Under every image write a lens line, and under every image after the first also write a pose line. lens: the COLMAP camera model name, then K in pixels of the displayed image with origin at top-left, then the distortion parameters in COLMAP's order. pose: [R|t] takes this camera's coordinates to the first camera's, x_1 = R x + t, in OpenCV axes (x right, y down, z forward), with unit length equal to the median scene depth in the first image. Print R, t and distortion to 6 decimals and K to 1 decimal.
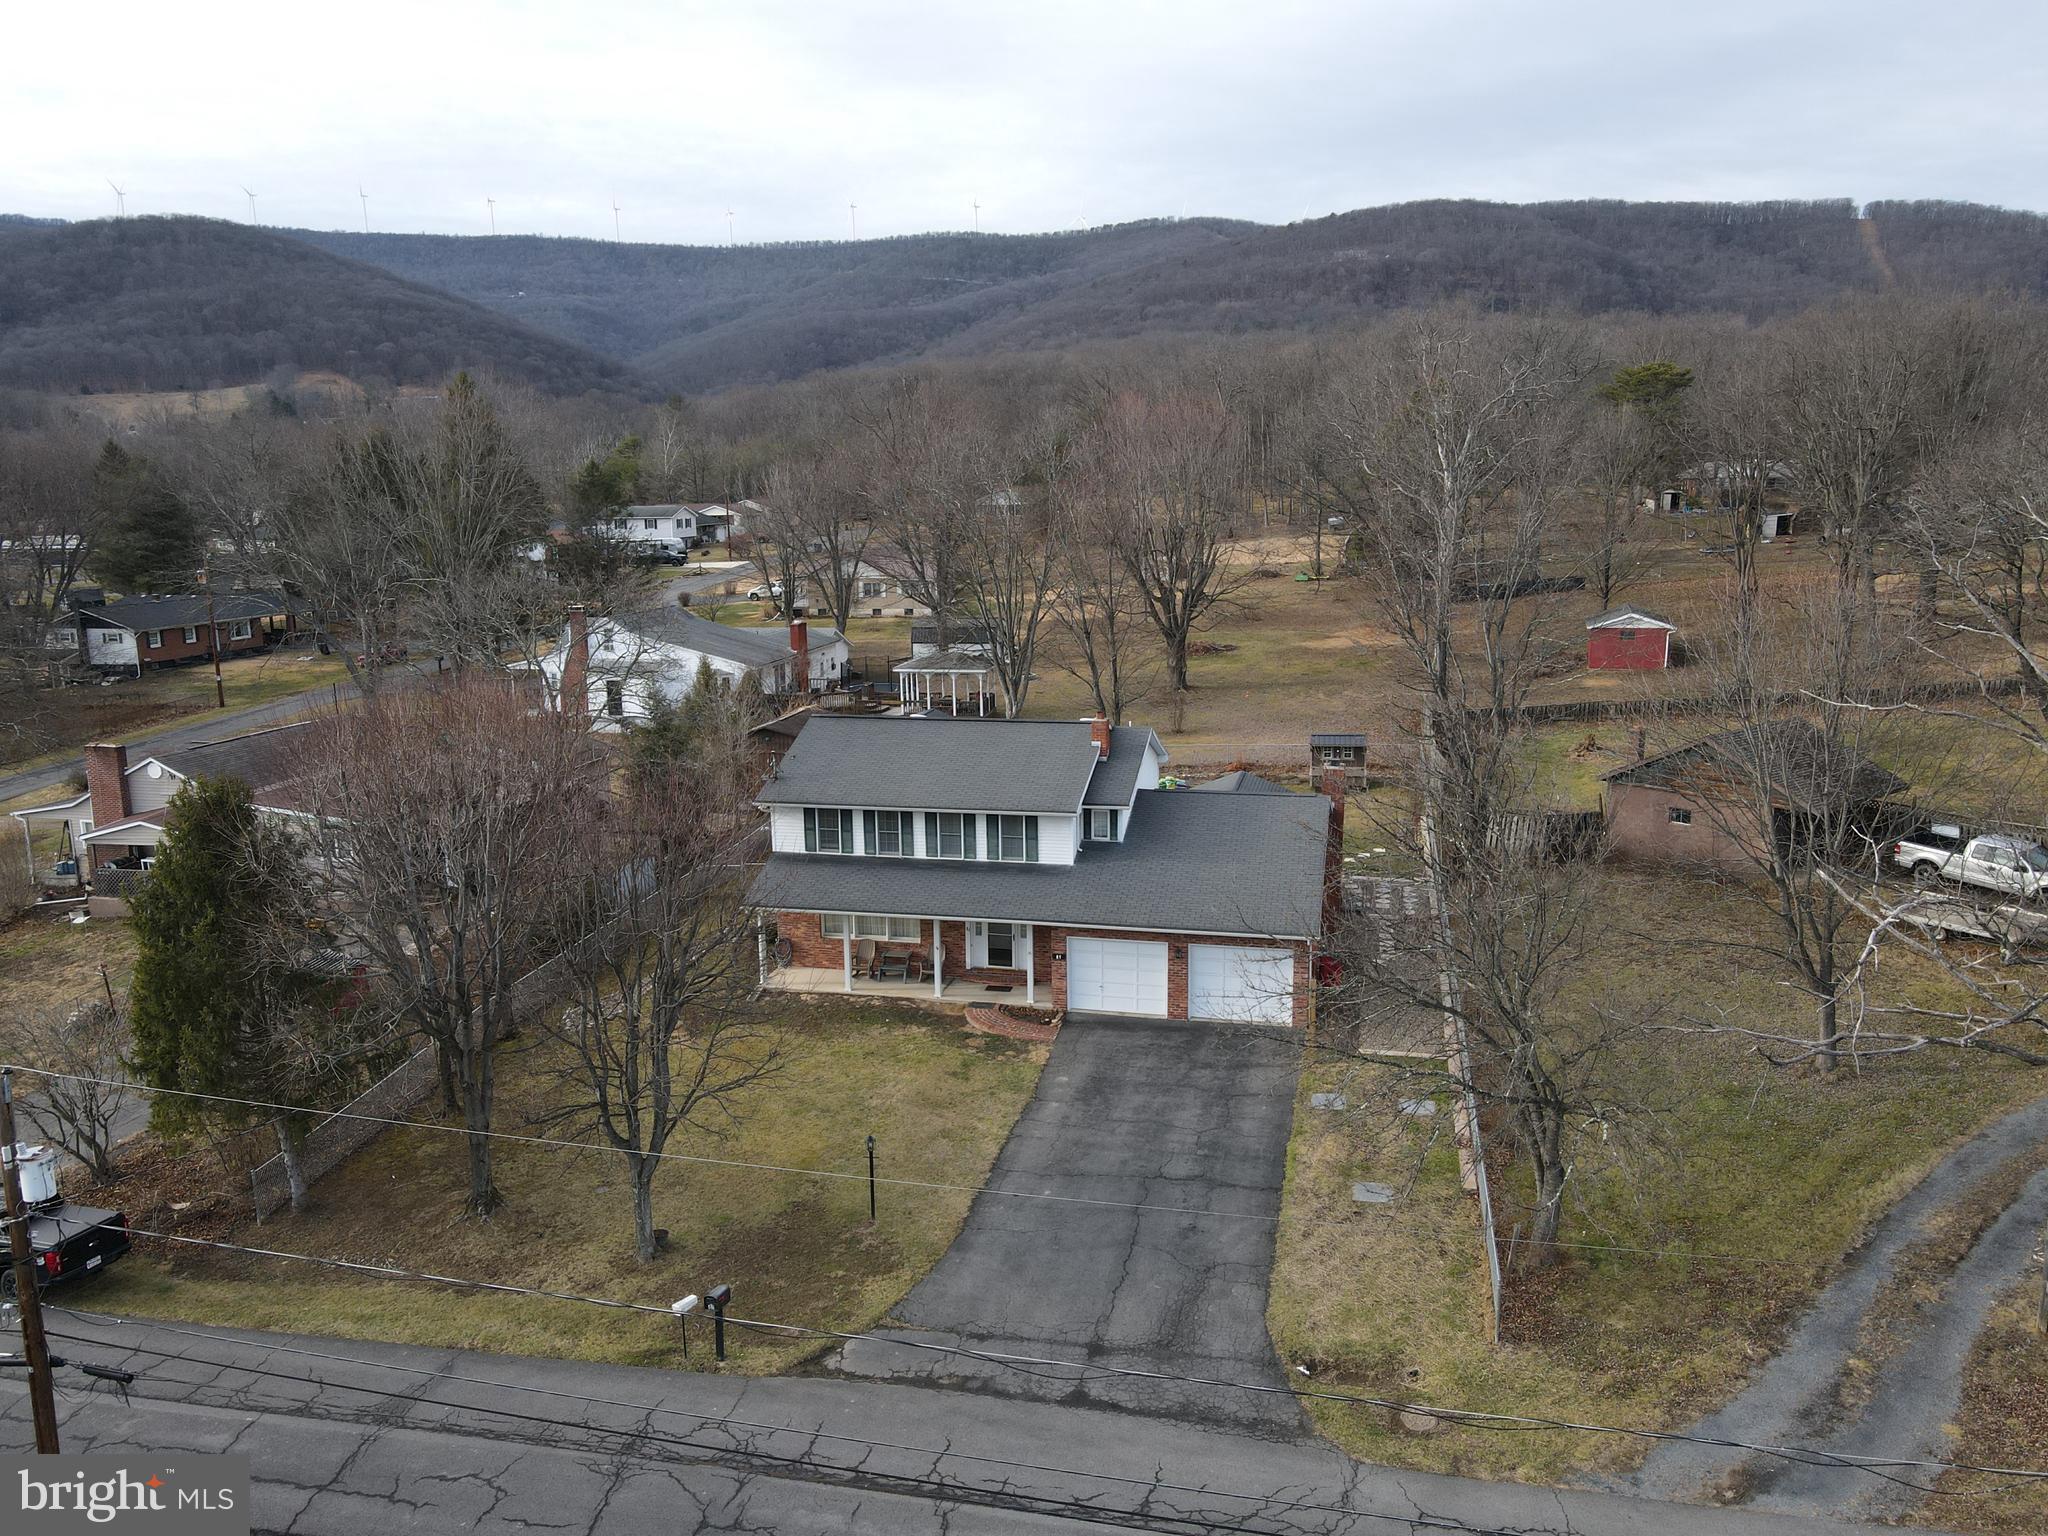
lens RADIAL K [[1497.3, 0, 1020.0], [0, 1497.3, 786.8], [0, 0, 1]] dist [0.002684, 0.024116]
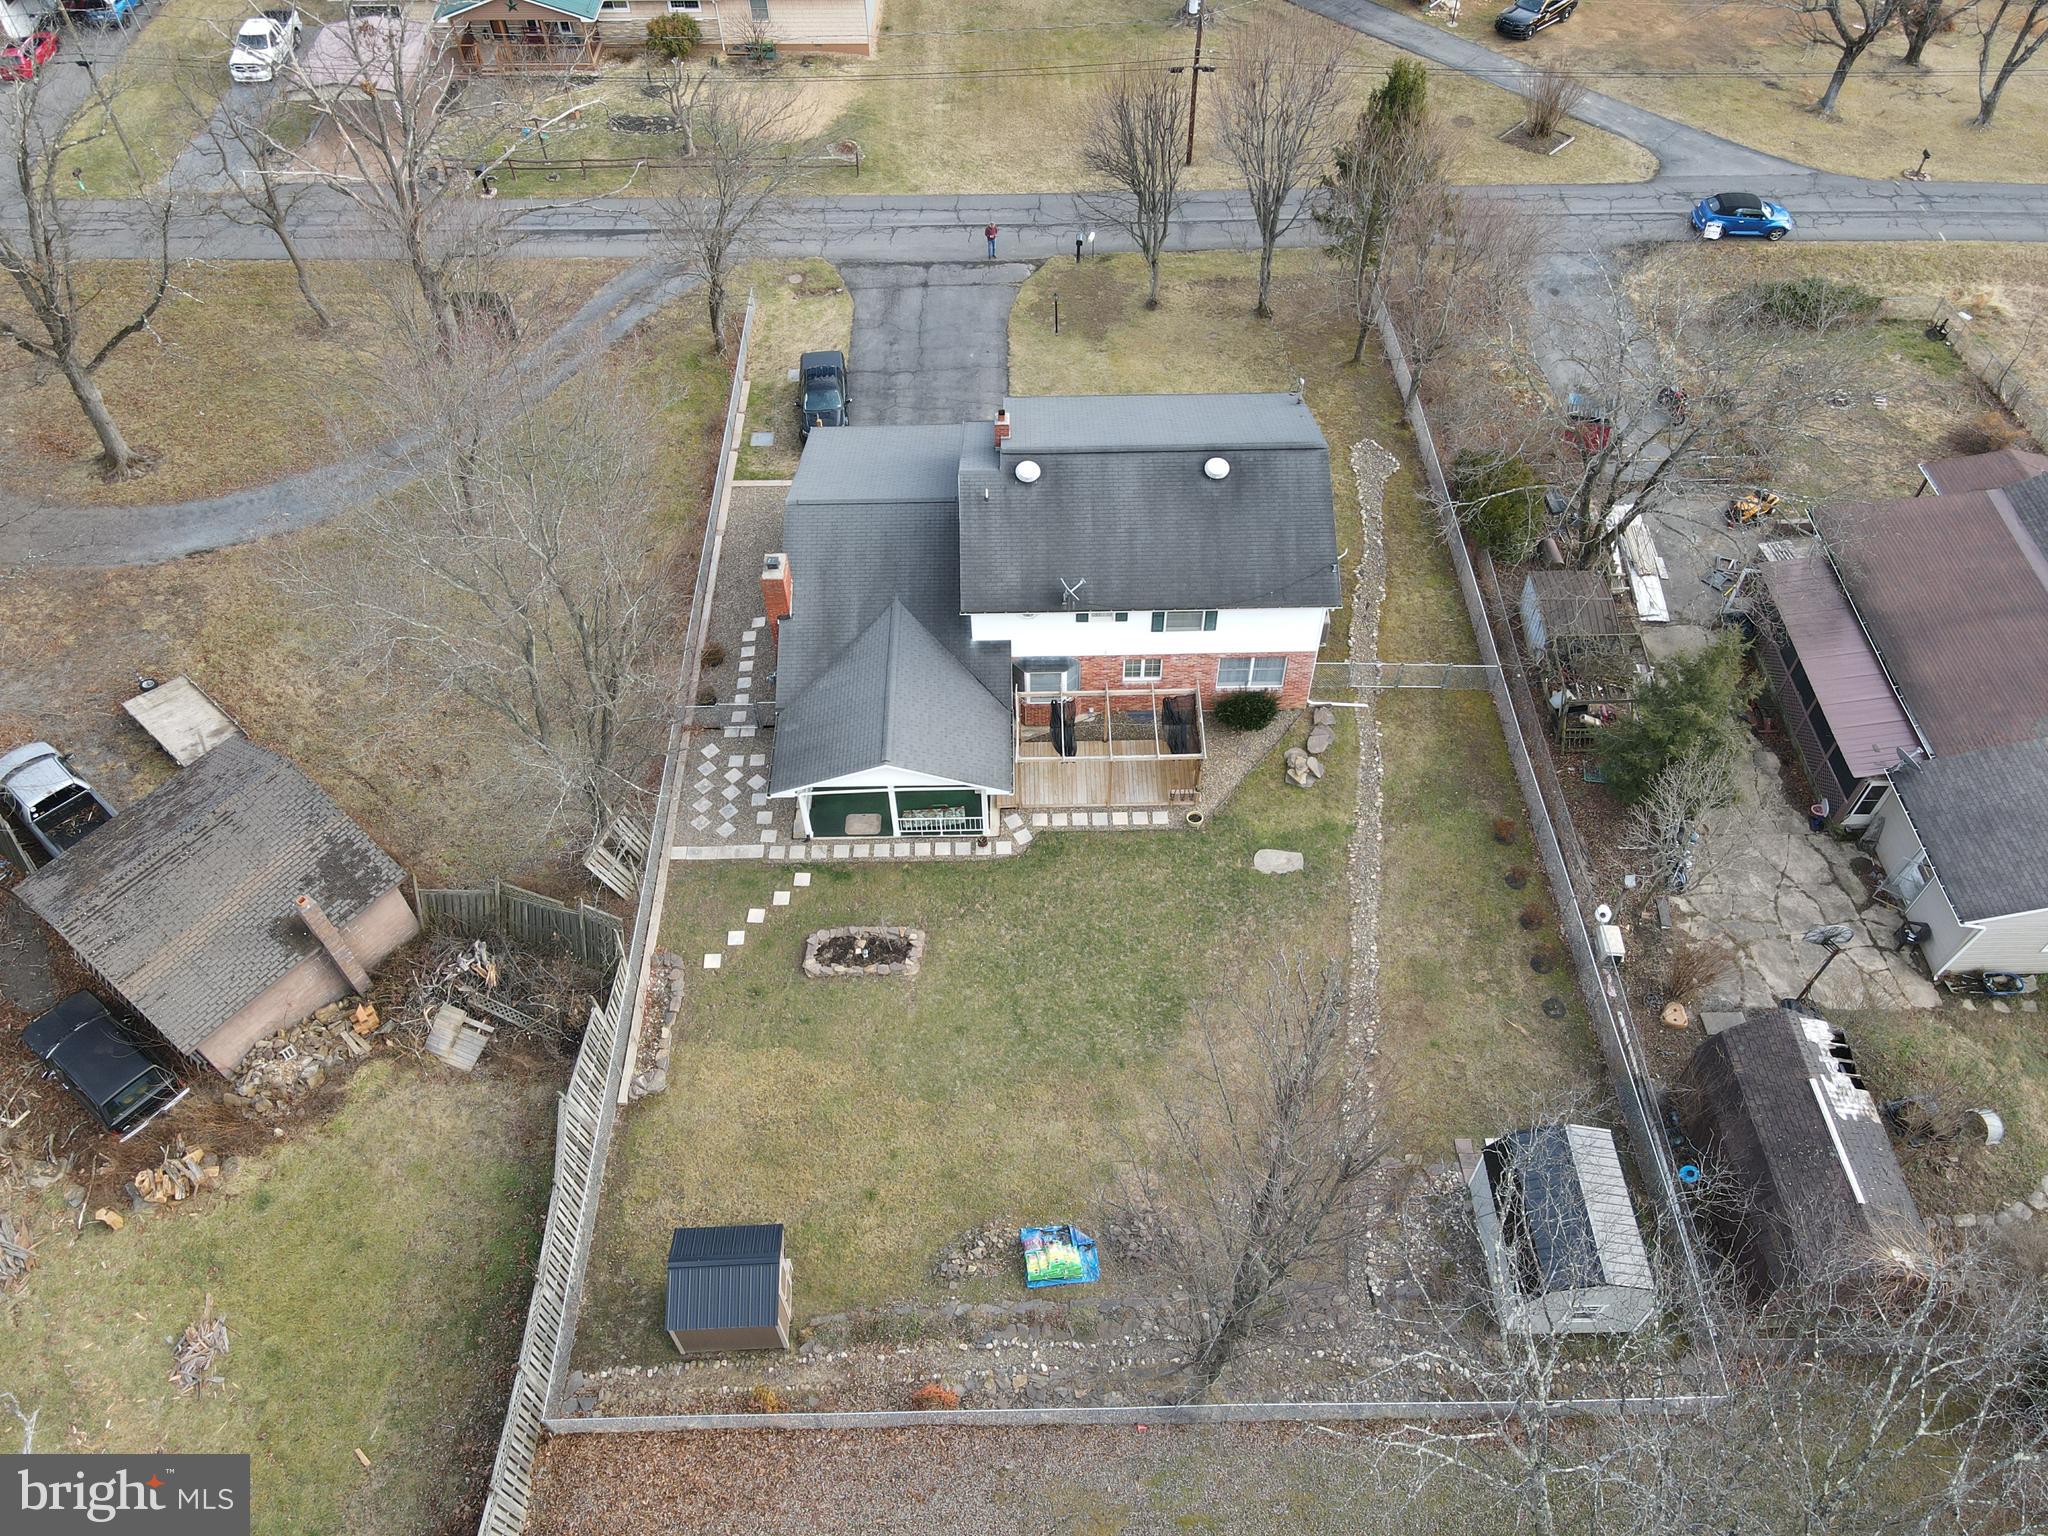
lens RADIAL K [[1497.3, 0, 1017.6], [0, 1497.3, 762.0], [0, 0, 1]] dist [0.002684, 0.024116]
pose [[-0.970462, 0.206604, -0.124569, 0.236964], [-0.016255, 0.459175, 0.888197, -0.911266], [0.240704, 0.863987, -0.442254, 1.802208]]
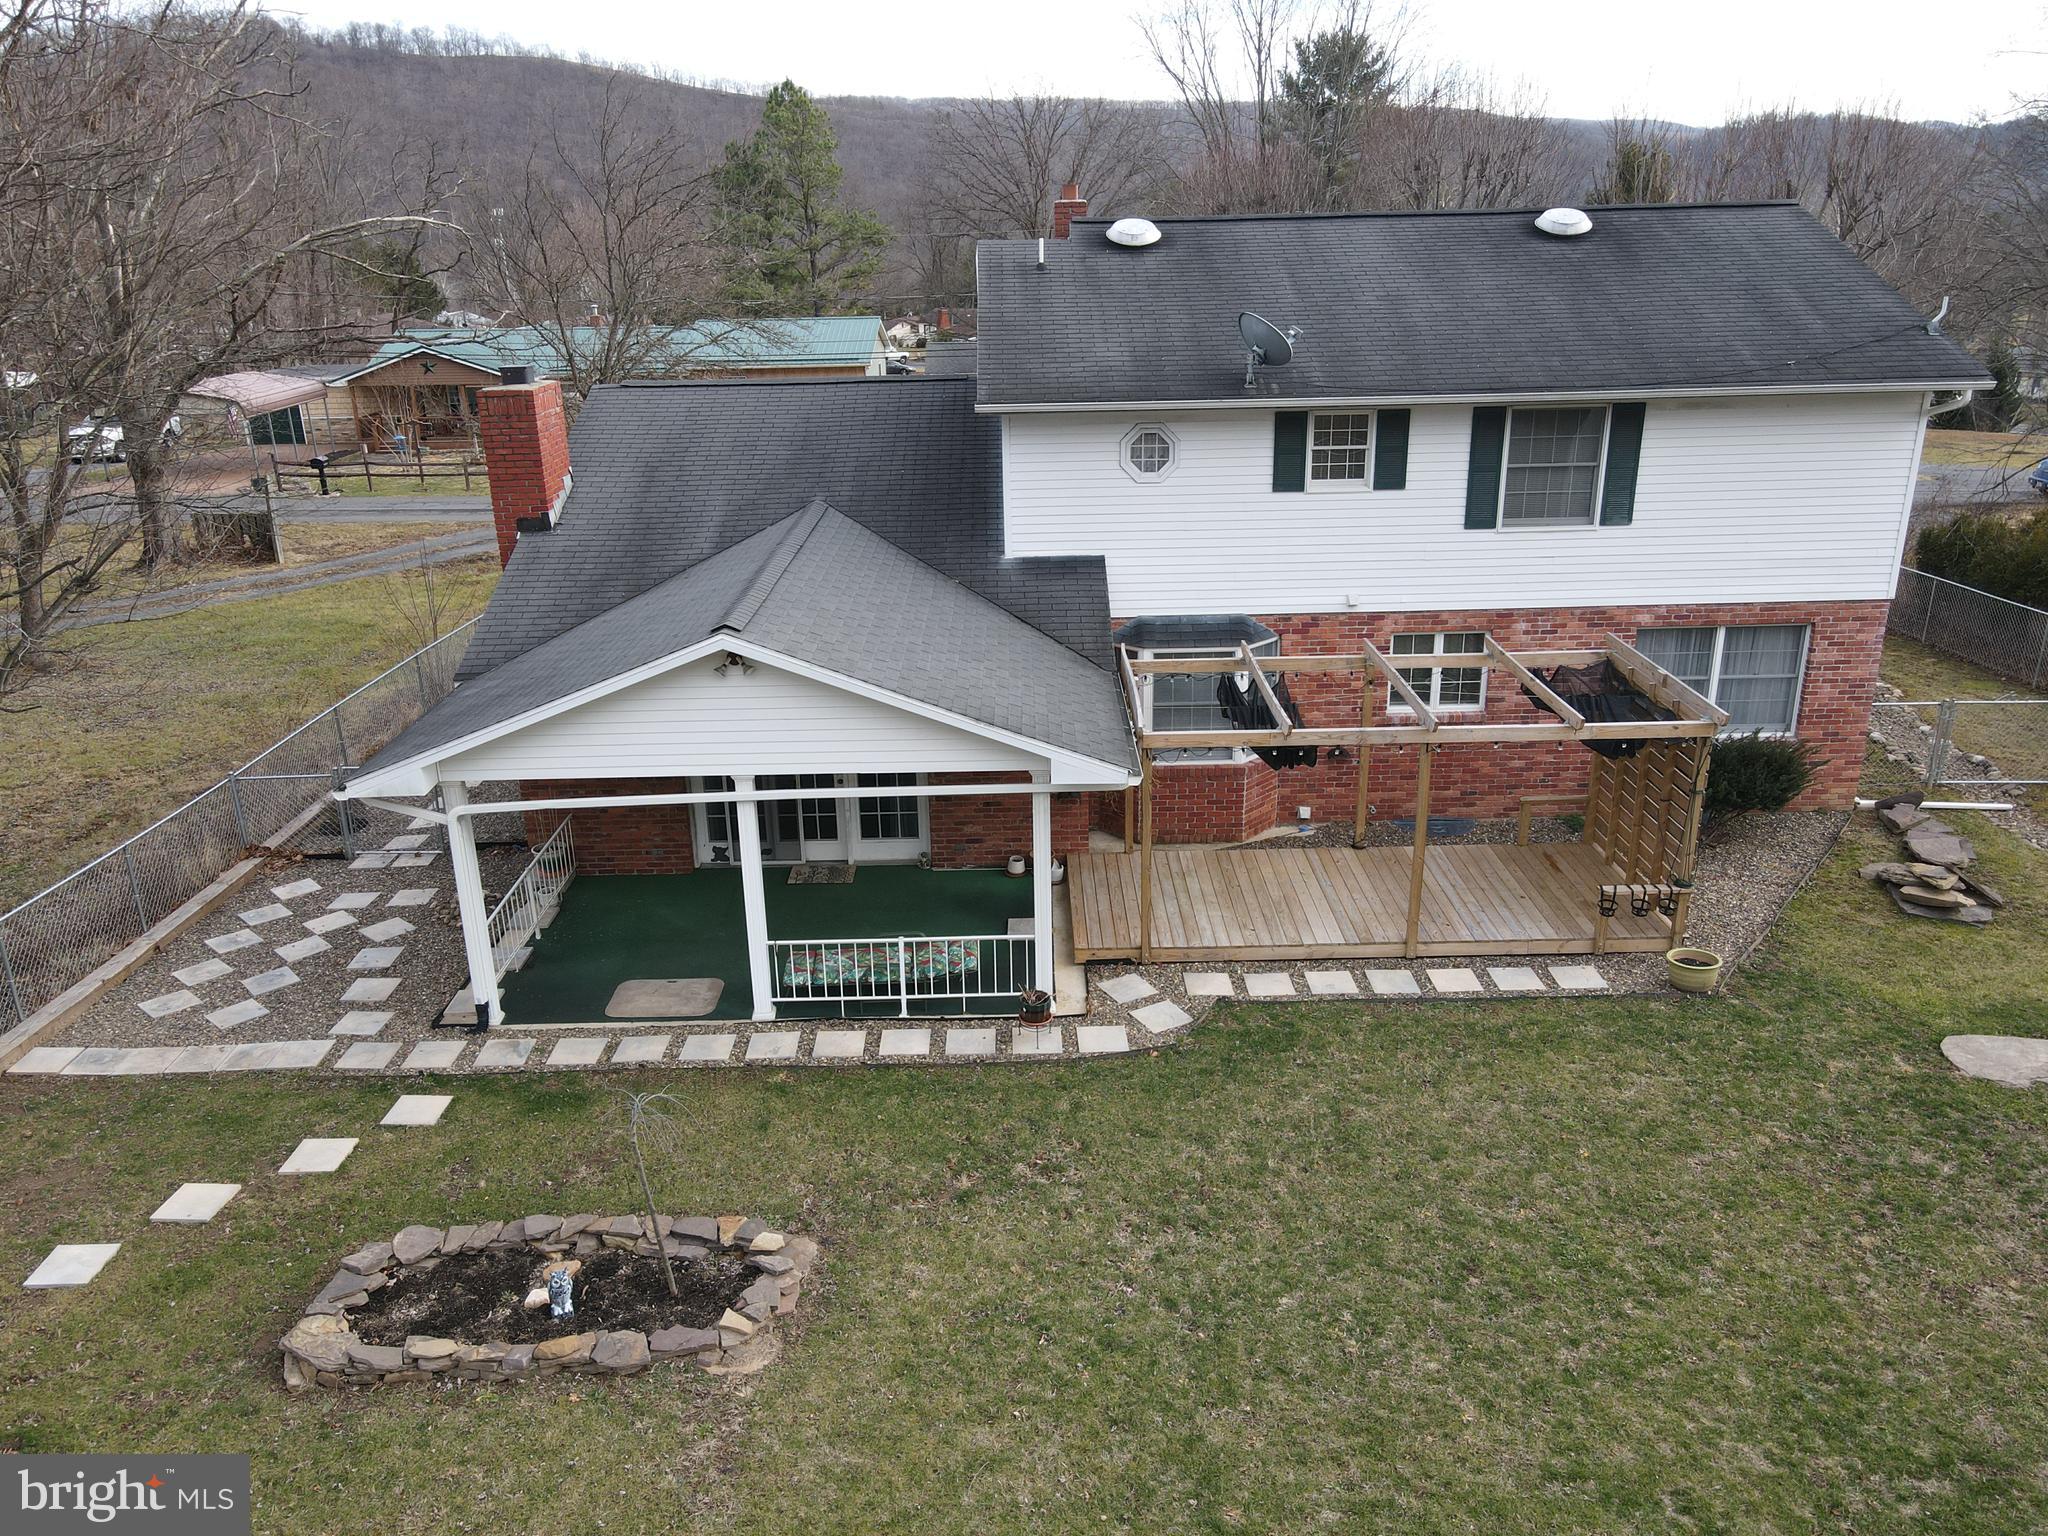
lens RADIAL K [[1497.3, 0, 1018.5], [0, 1497.3, 771.7], [0, 0, 1]] dist [0.002684, 0.024116]
pose [[-0.971332, 0.112751, -0.209287, 0.206418], [-0.012651, 0.854607, 0.519122, -0.148959], [0.237390, 0.506887, -0.828681, 1.618303]]
